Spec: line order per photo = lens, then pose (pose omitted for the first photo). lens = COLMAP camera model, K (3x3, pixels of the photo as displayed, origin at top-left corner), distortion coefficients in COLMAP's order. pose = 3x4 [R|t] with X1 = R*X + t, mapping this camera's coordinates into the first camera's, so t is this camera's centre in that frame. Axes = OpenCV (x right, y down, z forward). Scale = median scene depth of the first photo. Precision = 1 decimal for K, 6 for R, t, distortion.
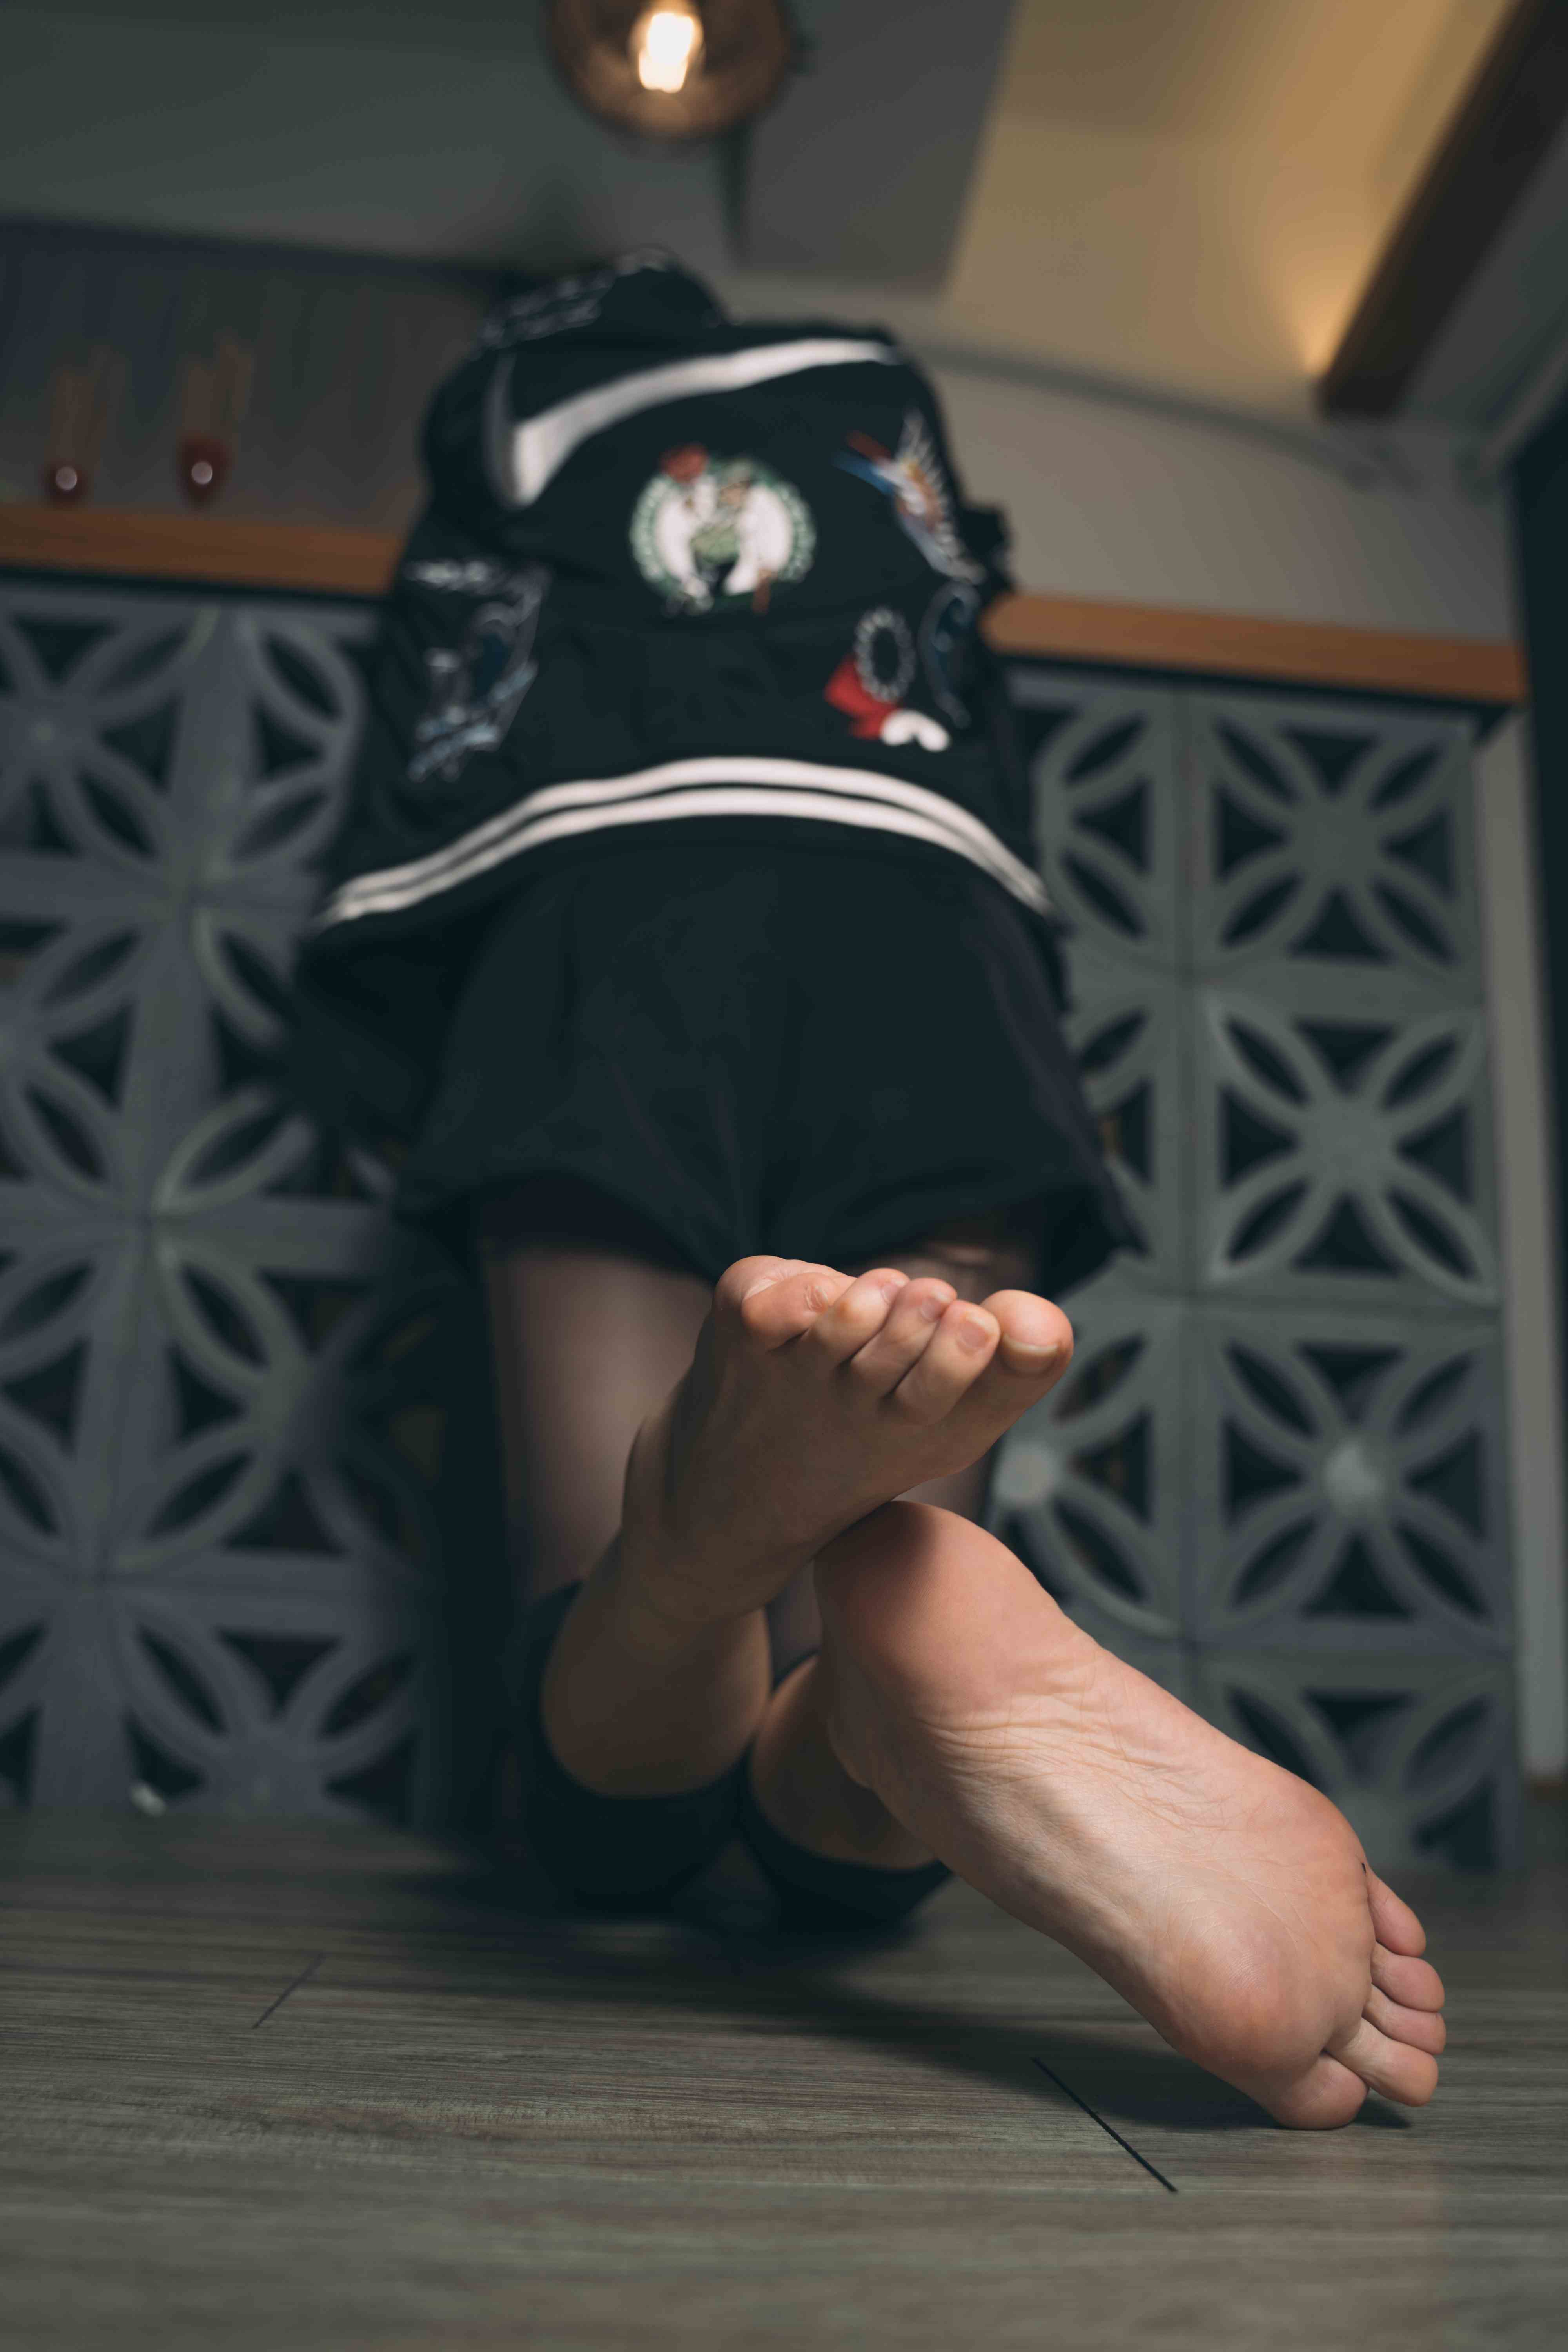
lens RADIAL K [[1935.1, 0, 787.6], [0, 1935.1, 1183.3], [0, 0, 1]] dist [-0.105256, 0.081602]
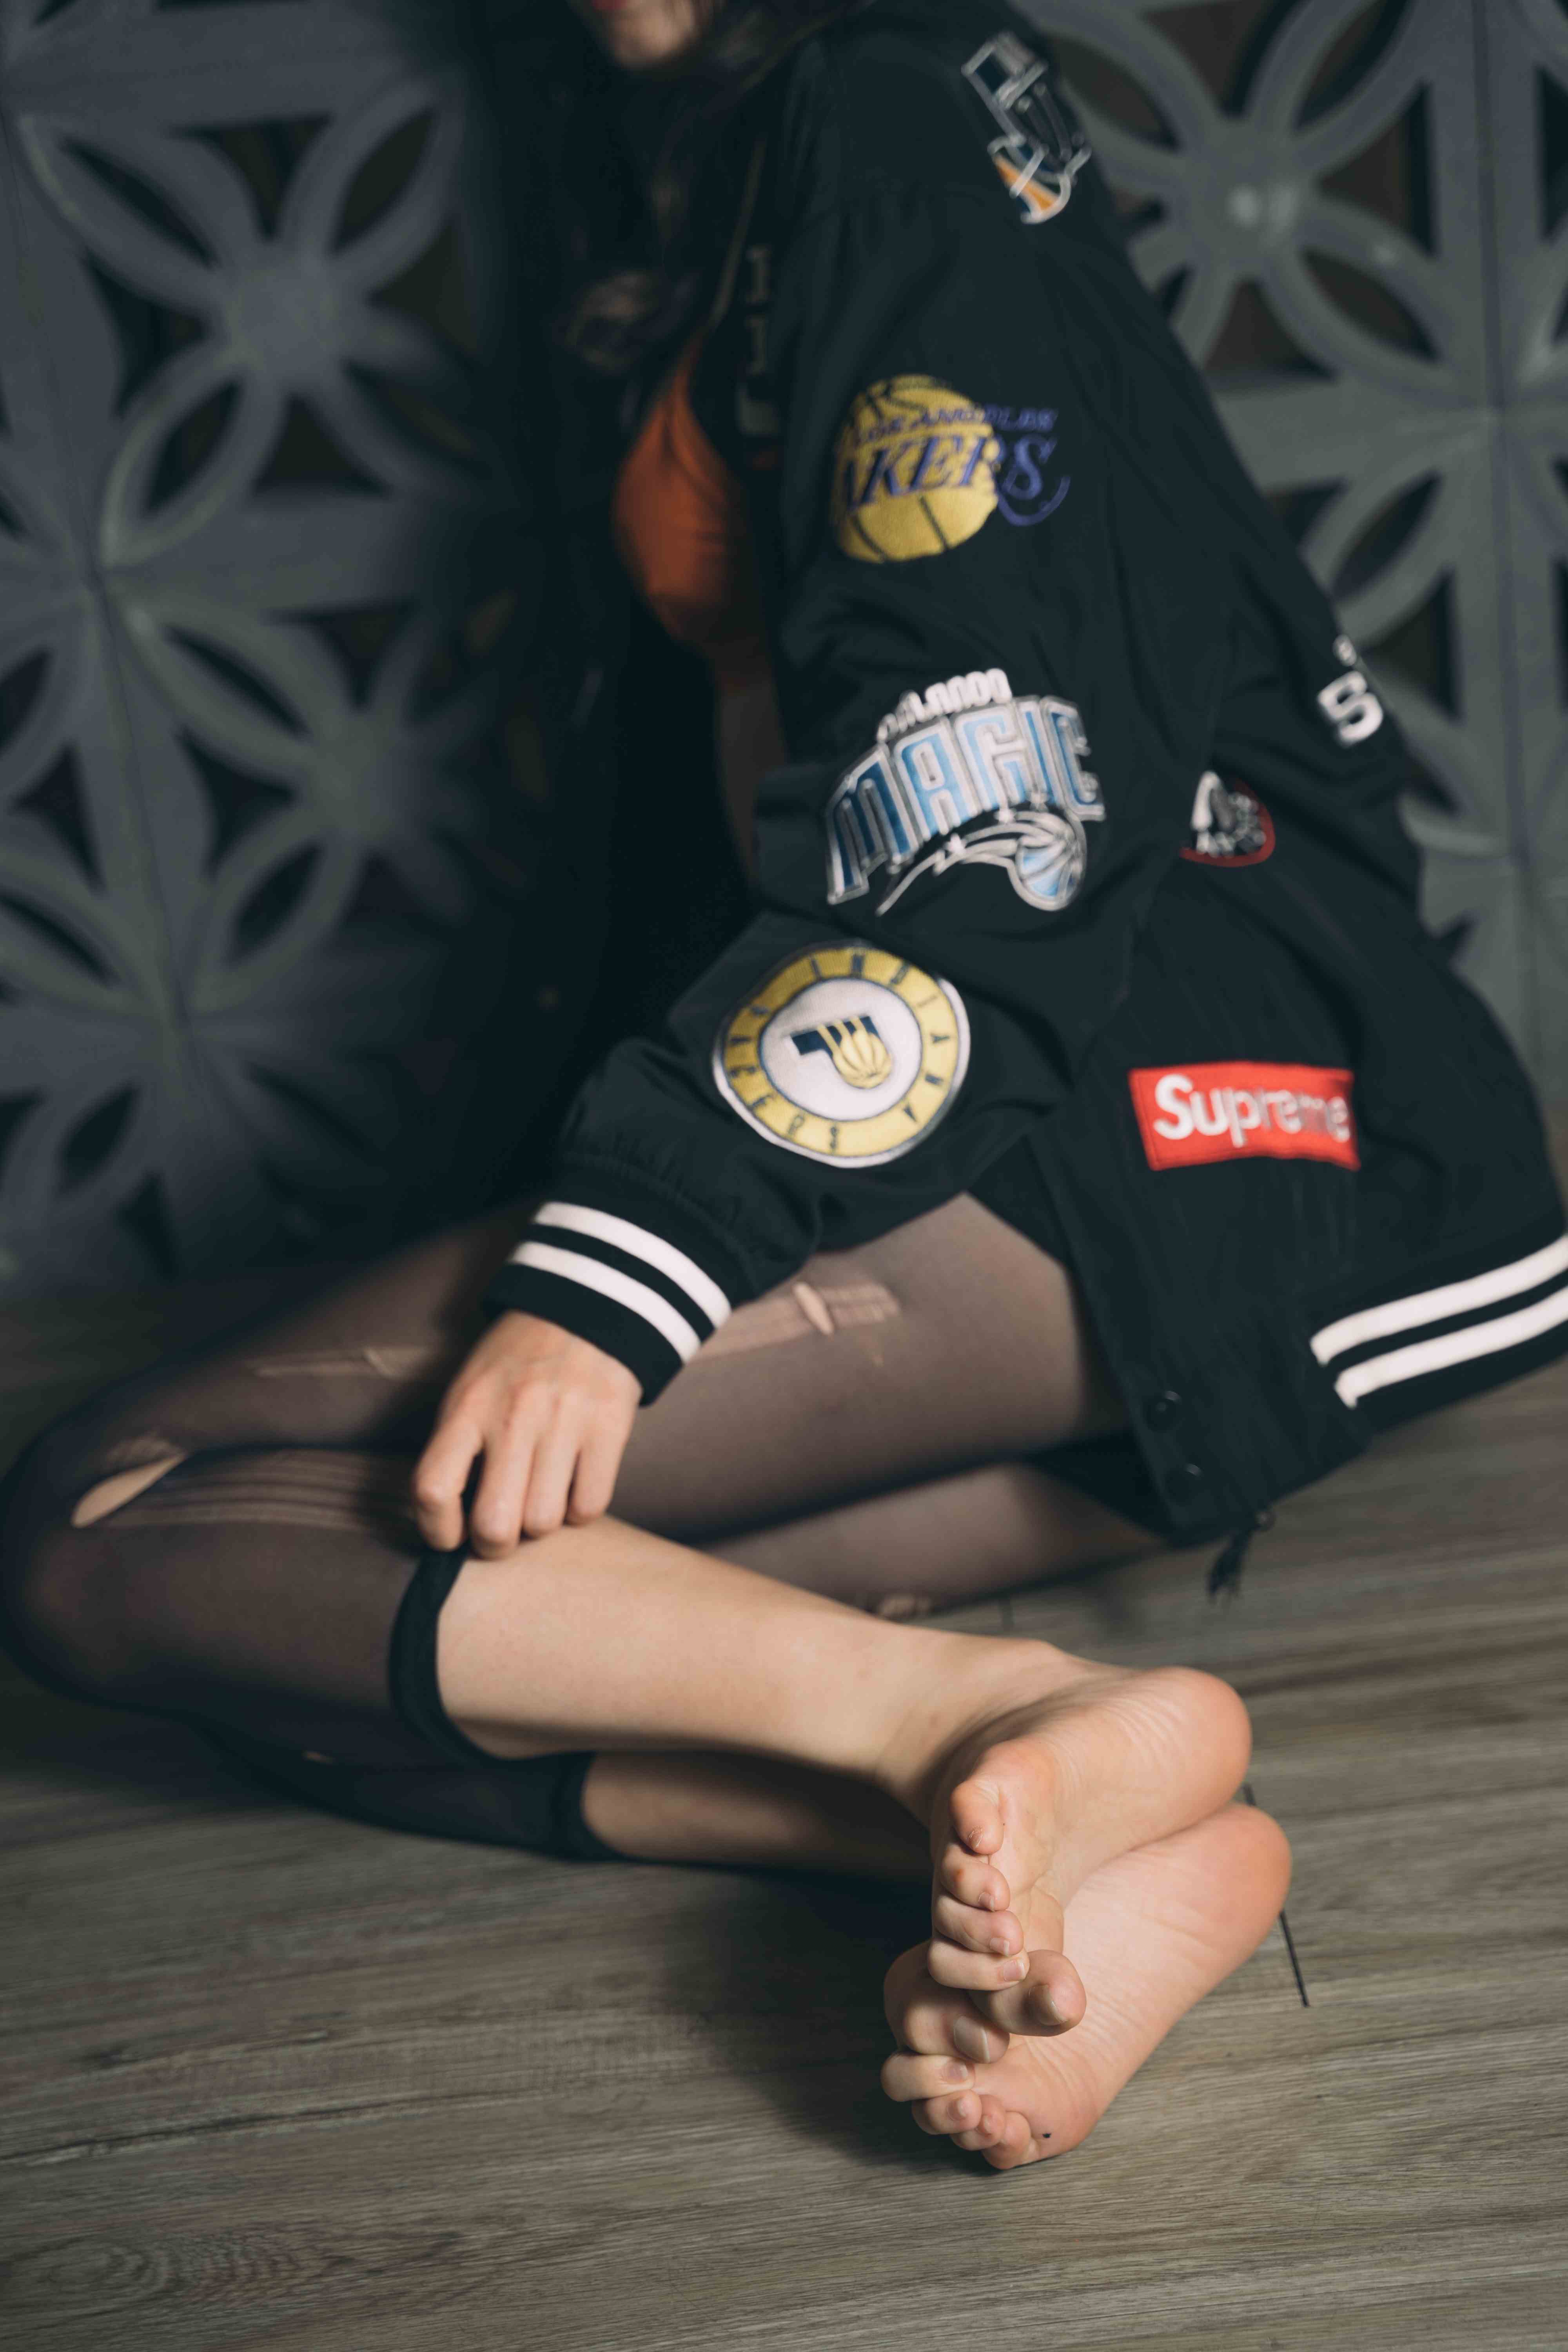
lens RADIAL K [[3938.9, 0, 810.8], [0, 3938.9, 1199.9], [0, 0, 1]] dist [0.233348, 0.000000]
pose [[0.984398, -0.133252, -0.114914, 0.087935], [0.175290, 0.799501, 0.574519, -0.625703], [0.015318, -0.585698, 0.810385, -0.406233]]
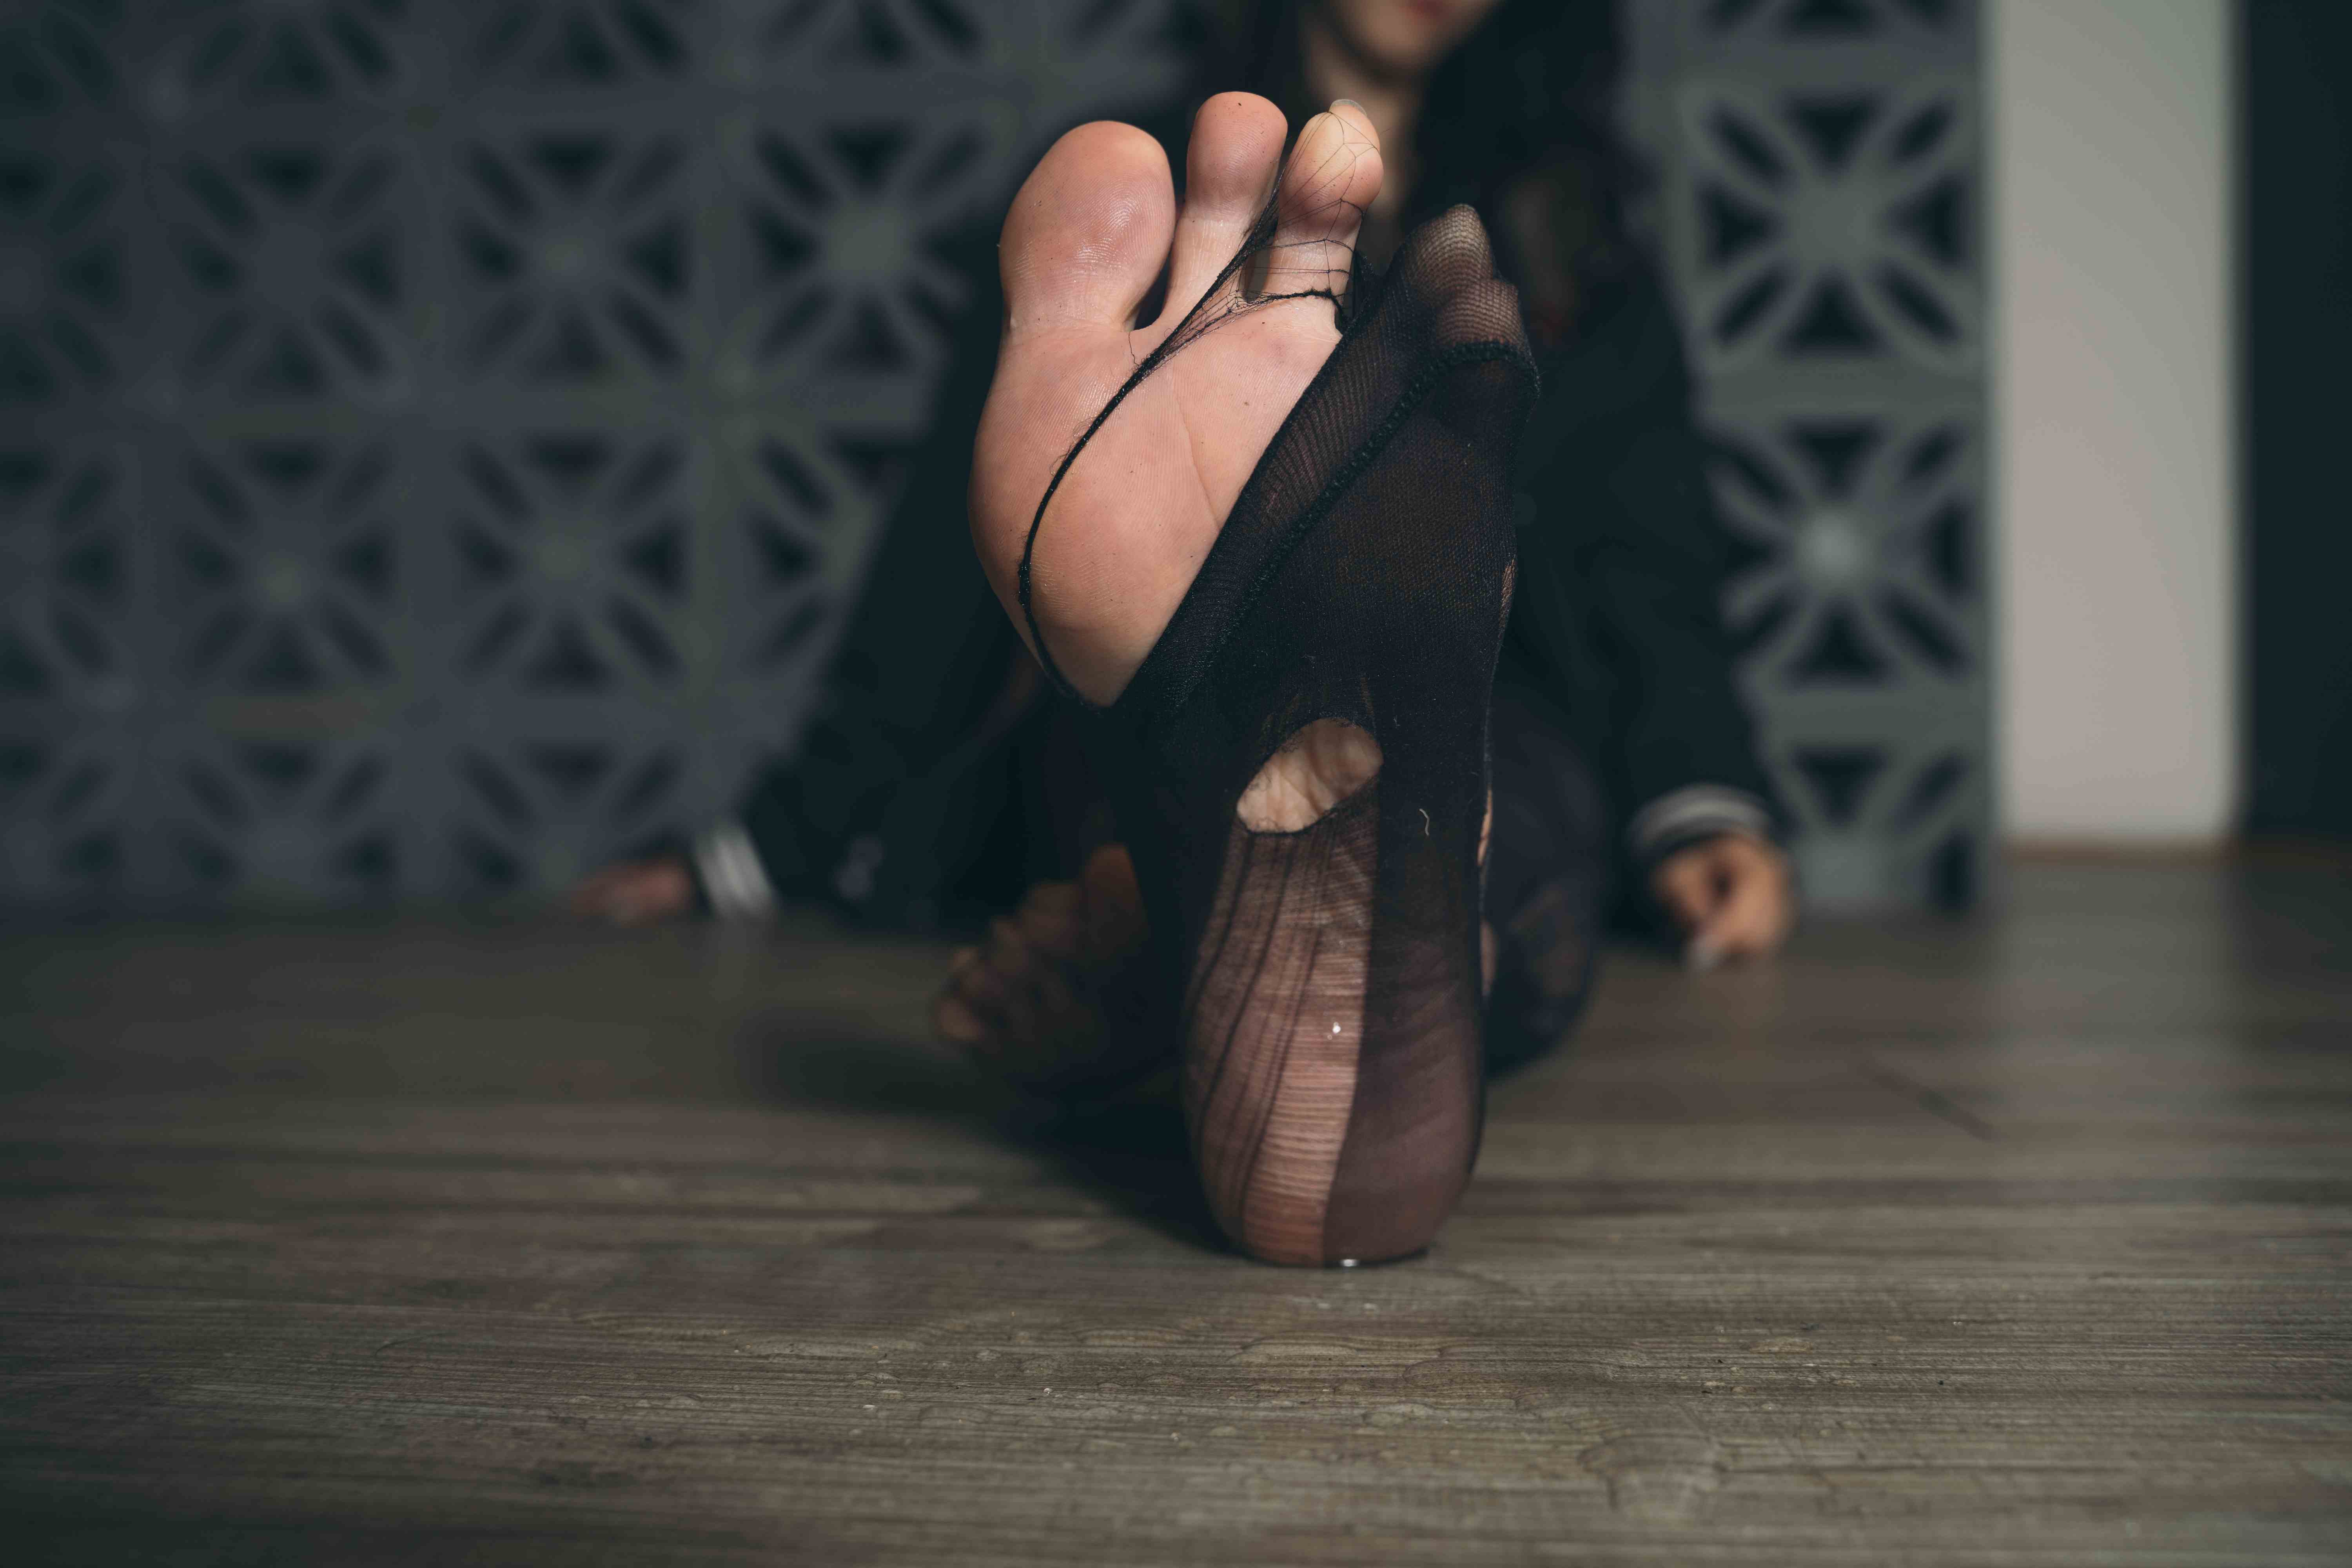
lens RADIAL K [[2041.4, 0, 1172.9], [0, 2041.4, 785.3], [0, 0, 1]] dist [-0.086763, 0.075278]
pose [[0.979502, -0.050717, -0.194947, 0.149922], [0.096155, 0.968129, 0.231258, -0.012695], [0.177005, -0.245263, 0.953161, -0.154812]]
